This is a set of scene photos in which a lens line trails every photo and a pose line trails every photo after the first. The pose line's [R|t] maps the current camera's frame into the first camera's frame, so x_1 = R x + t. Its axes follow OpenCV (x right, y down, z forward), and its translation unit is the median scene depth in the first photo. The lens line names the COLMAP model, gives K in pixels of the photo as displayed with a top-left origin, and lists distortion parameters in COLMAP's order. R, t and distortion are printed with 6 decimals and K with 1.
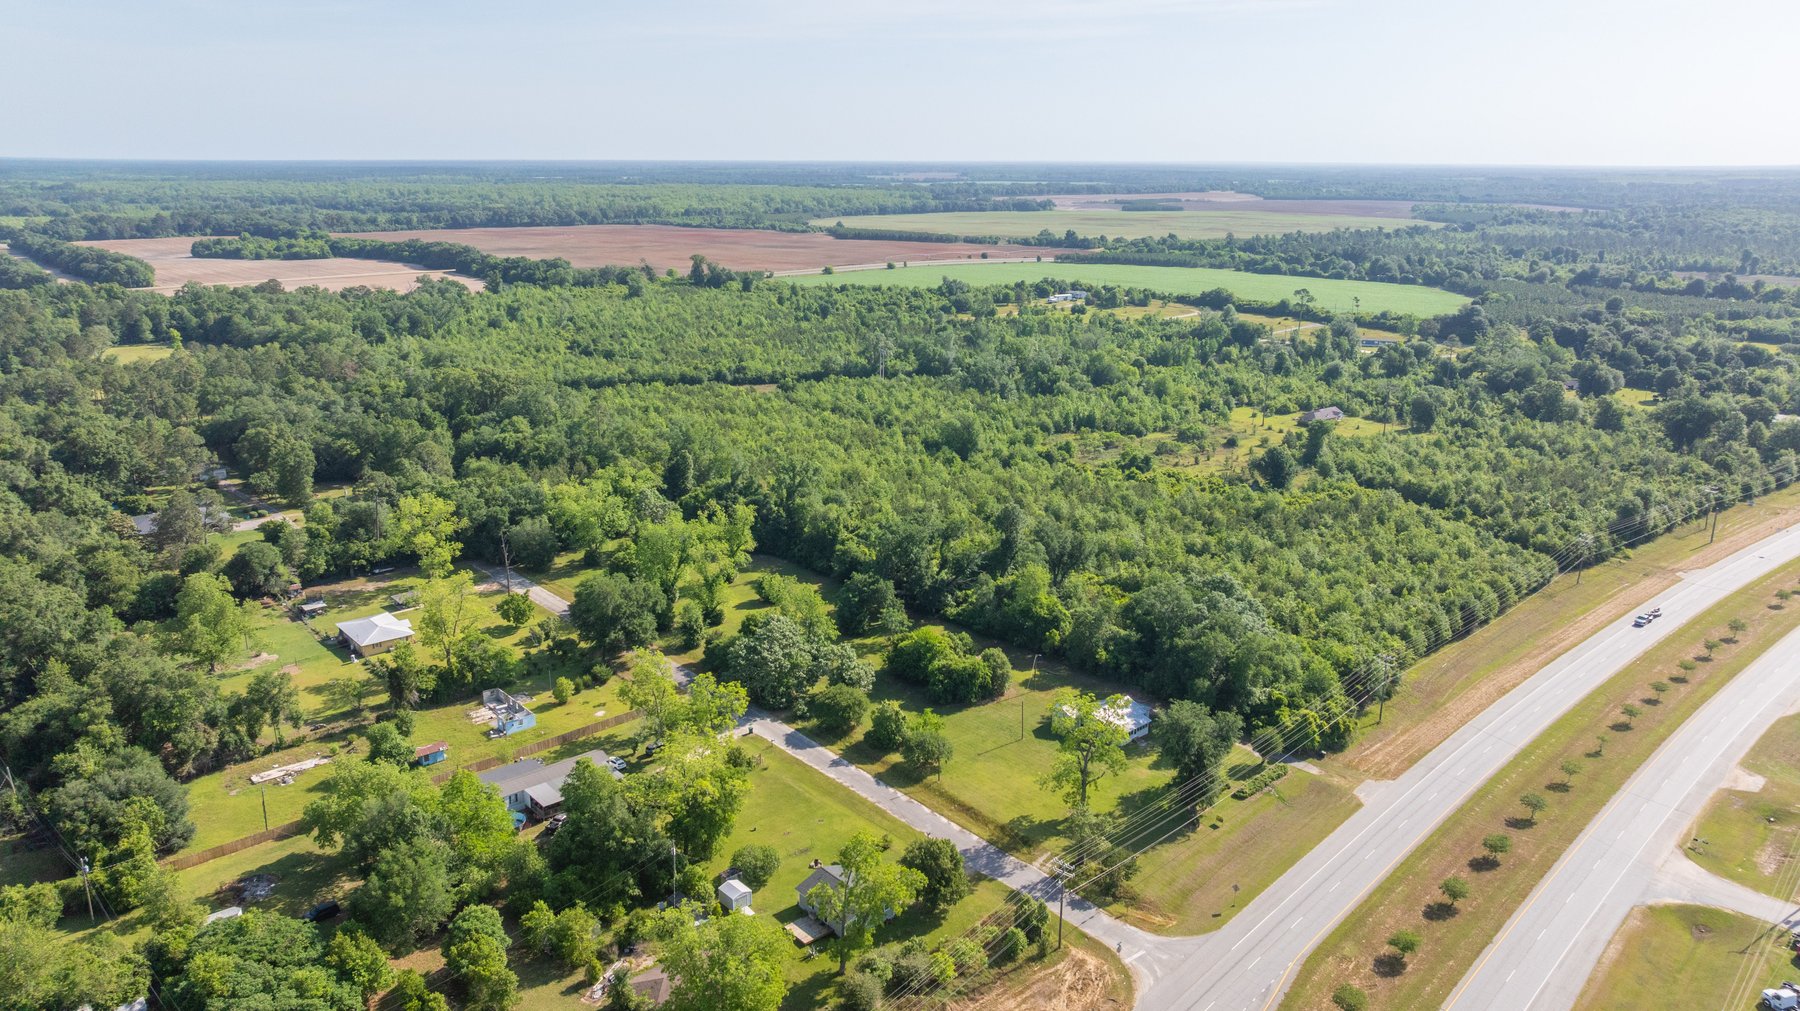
lens RADIAL K [[1273.1, 0, 908.7], [0, 1273.1, 497.8], [0, 0, 1]] dist [-0.024123, 0.018552]
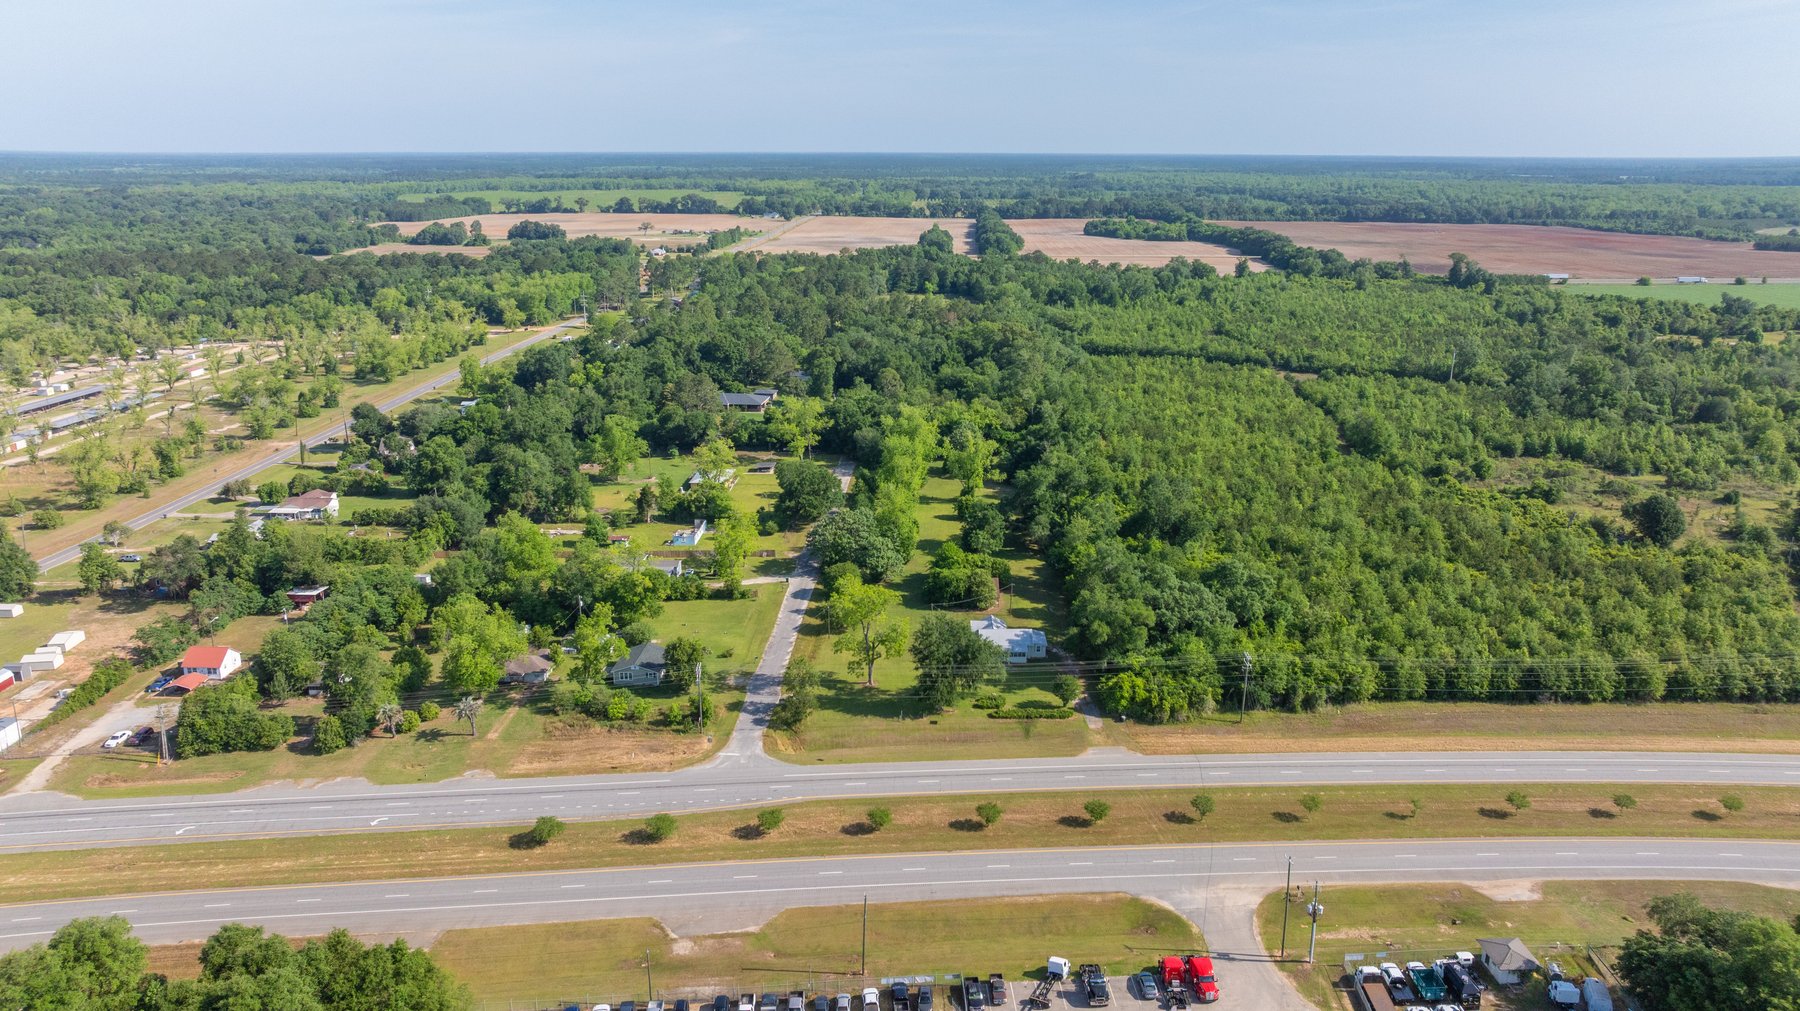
lens RADIAL K [[1273.1, 0, 895.9], [0, 1273.1, 502.1], [0, 0, 1]] dist [-0.024123, 0.018552]
pose [[0.722262, 0.182263, -0.667172, 0.515671], [-0.178460, 0.981098, 0.074827, -0.009619], [0.668199, 0.065019, 0.741136, 0.069736]]
